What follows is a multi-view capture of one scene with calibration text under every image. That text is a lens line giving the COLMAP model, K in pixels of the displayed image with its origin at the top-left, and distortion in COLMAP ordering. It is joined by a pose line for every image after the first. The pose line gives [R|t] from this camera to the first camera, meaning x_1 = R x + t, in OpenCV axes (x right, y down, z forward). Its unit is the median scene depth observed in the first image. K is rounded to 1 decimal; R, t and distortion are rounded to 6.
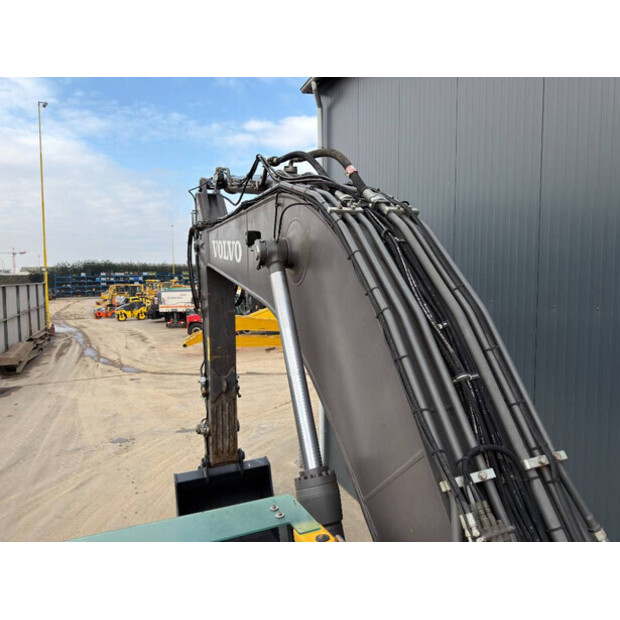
lens RADIAL K [[462.2, 0, 307.7], [0, 462.2, 310.7], [0, 0, 1]] dist [0.003265, -0.006996]
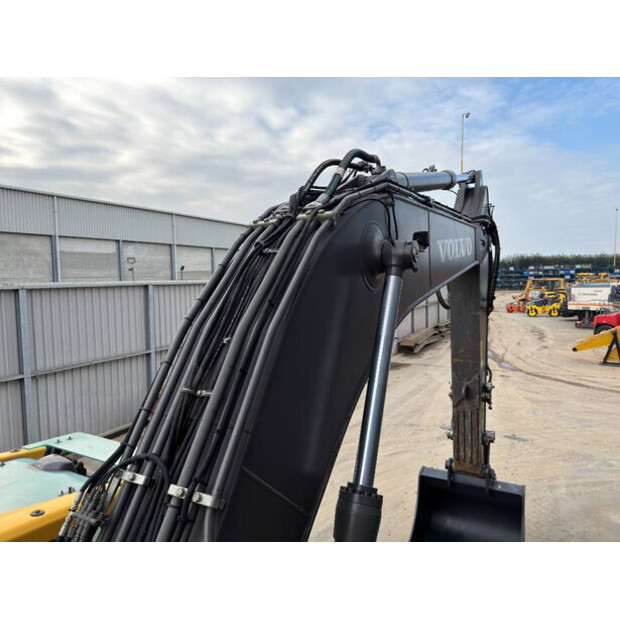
lens RADIAL K [[462.2, 0, 307.7], [0, 462.2, 310.7], [0, 0, 1]] dist [0.003265, -0.006996]
pose [[0.549283, 0.061617, -0.833362, 0.147141], [-0.046518, 0.997986, 0.043128, -0.009831], [0.834341, 0.015077, 0.551043, 0.073296]]
